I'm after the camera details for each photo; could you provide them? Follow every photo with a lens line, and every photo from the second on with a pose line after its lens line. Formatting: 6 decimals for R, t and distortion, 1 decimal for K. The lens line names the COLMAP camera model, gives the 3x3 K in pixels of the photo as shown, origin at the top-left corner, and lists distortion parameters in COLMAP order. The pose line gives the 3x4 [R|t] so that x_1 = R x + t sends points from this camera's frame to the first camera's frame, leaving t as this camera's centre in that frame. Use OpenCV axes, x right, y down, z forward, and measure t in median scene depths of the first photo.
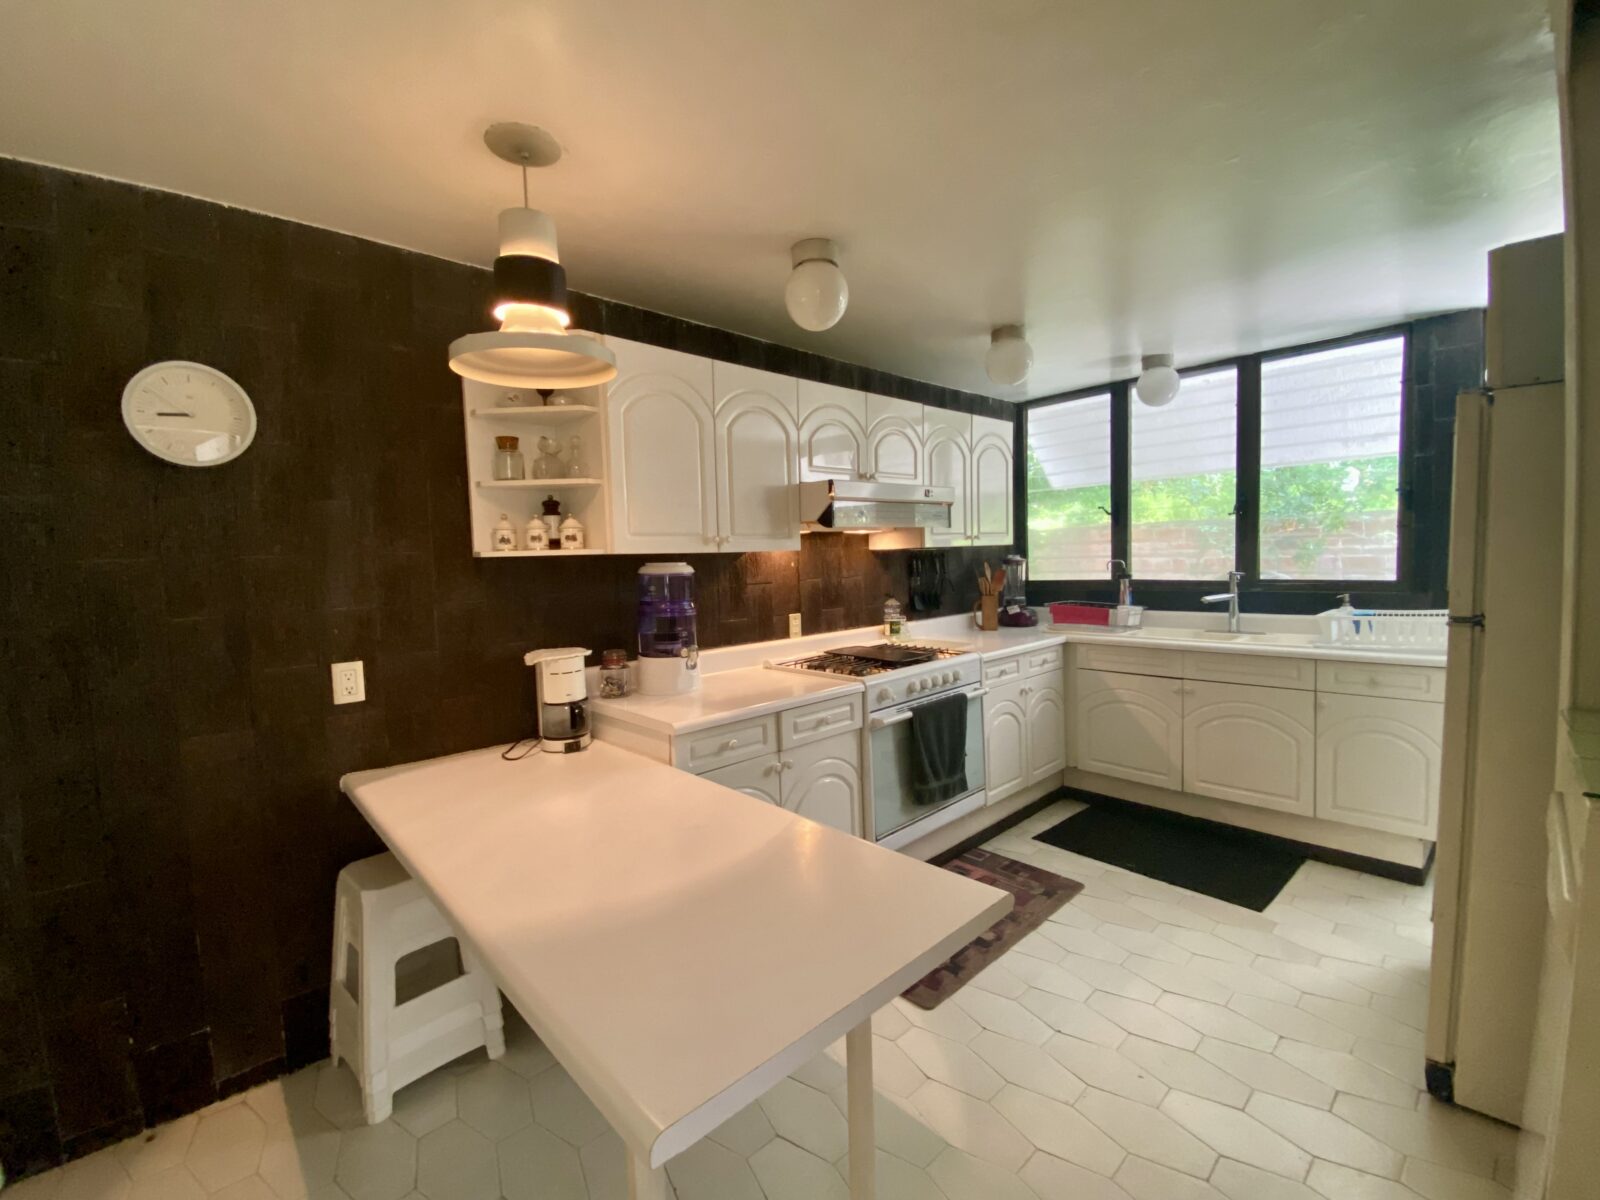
lens RADIAL K [[676.5, 0, 800.0], [0, 676.5, 600.0], [0, 0, 1]] dist [0.000240, -0.000139]
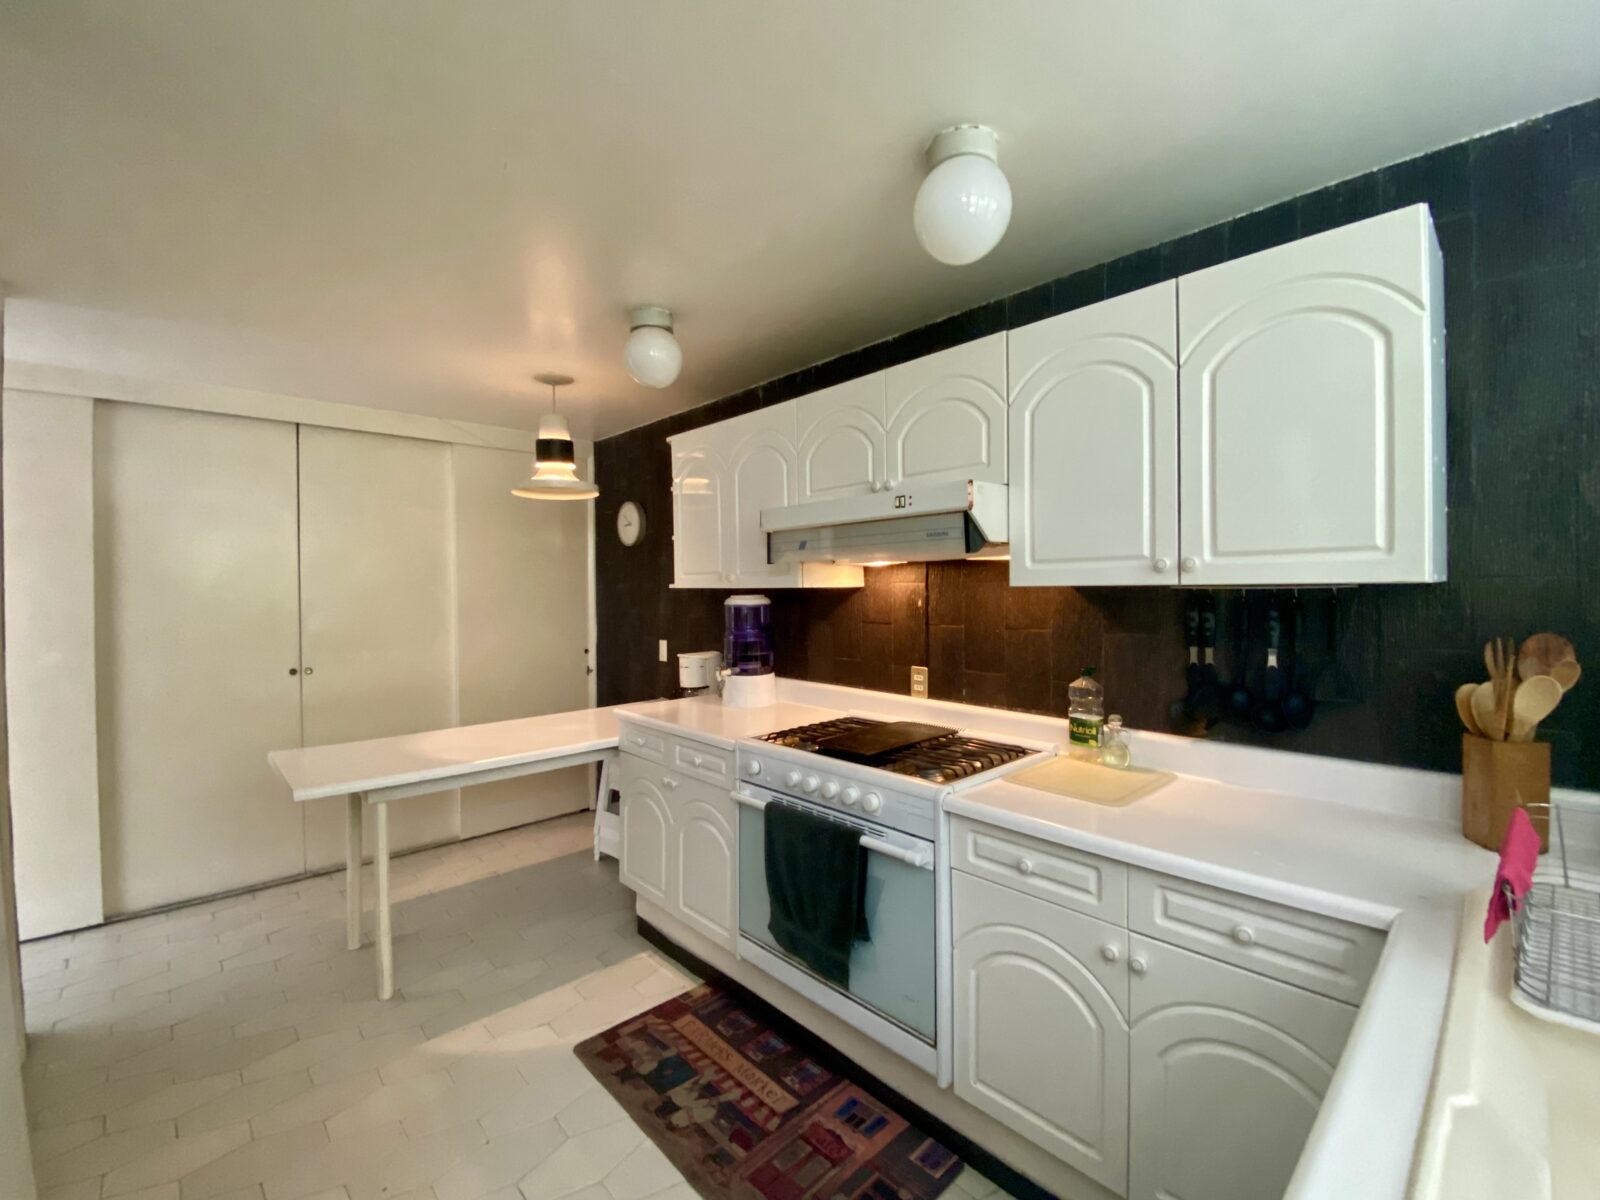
lens RADIAL K [[676.5, 0, 800.0], [0, 676.5, 600.0], [0, 0, 1]] dist [0.000240, -0.000139]
pose [[-0.008087, 0.054238, -0.998495, 0.859971], [-0.054383, 0.997026, 0.054598, -0.102886], [0.998487, 0.054743, -0.005113, 0.961895]]
